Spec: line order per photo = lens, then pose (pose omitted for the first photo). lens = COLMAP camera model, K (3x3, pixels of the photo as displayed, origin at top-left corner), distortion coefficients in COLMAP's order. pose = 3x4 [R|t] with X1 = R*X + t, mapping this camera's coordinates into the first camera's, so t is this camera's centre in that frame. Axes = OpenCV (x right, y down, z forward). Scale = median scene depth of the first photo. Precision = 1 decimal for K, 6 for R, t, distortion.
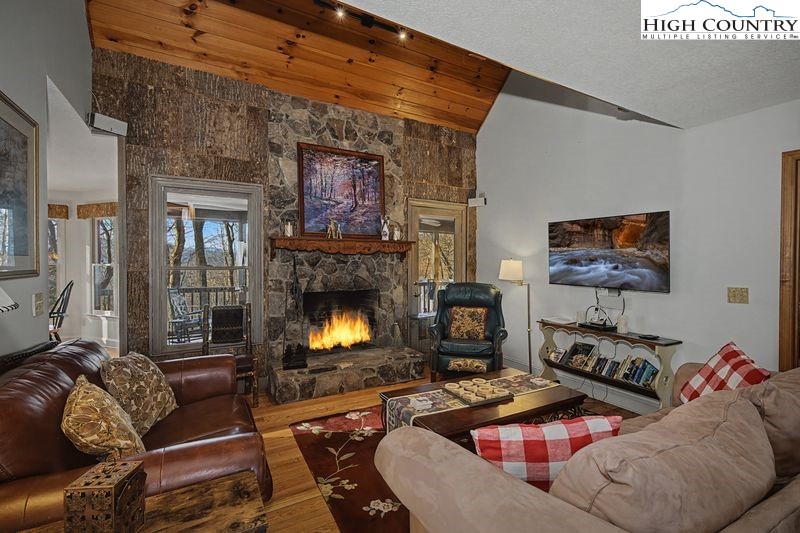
lens RADIAL K [[355.8, 0, 400.7], [0, 355.8, 264.7], [0, 0, 1]] dist [0.023066, -0.000153]
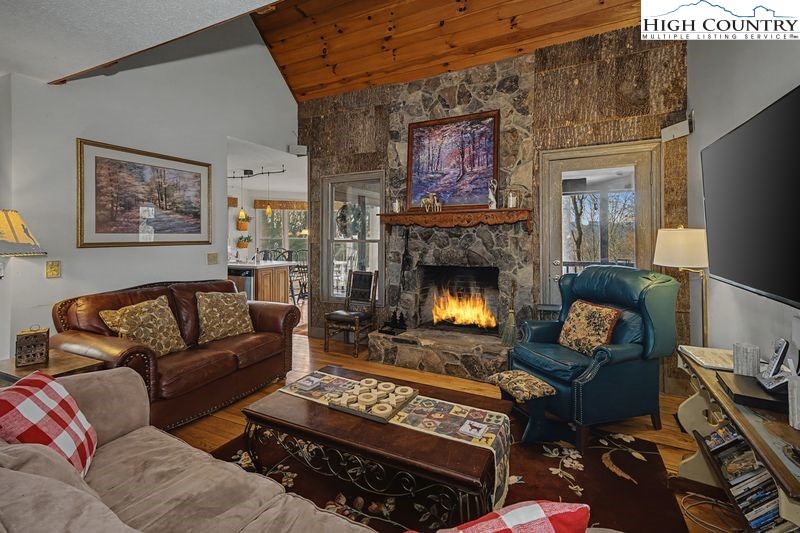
lens RADIAL K [[355.8, 0, 410.4], [0, 355.8, 235.9], [0, 0, 1]] dist [0.023066, -0.000153]
pose [[0.577521, -0.006460, -0.816351, 0.551627], [0.002099, 0.999977, -0.006428, -0.001234], [0.816373, 0.001998, 0.577521, 0.366658]]
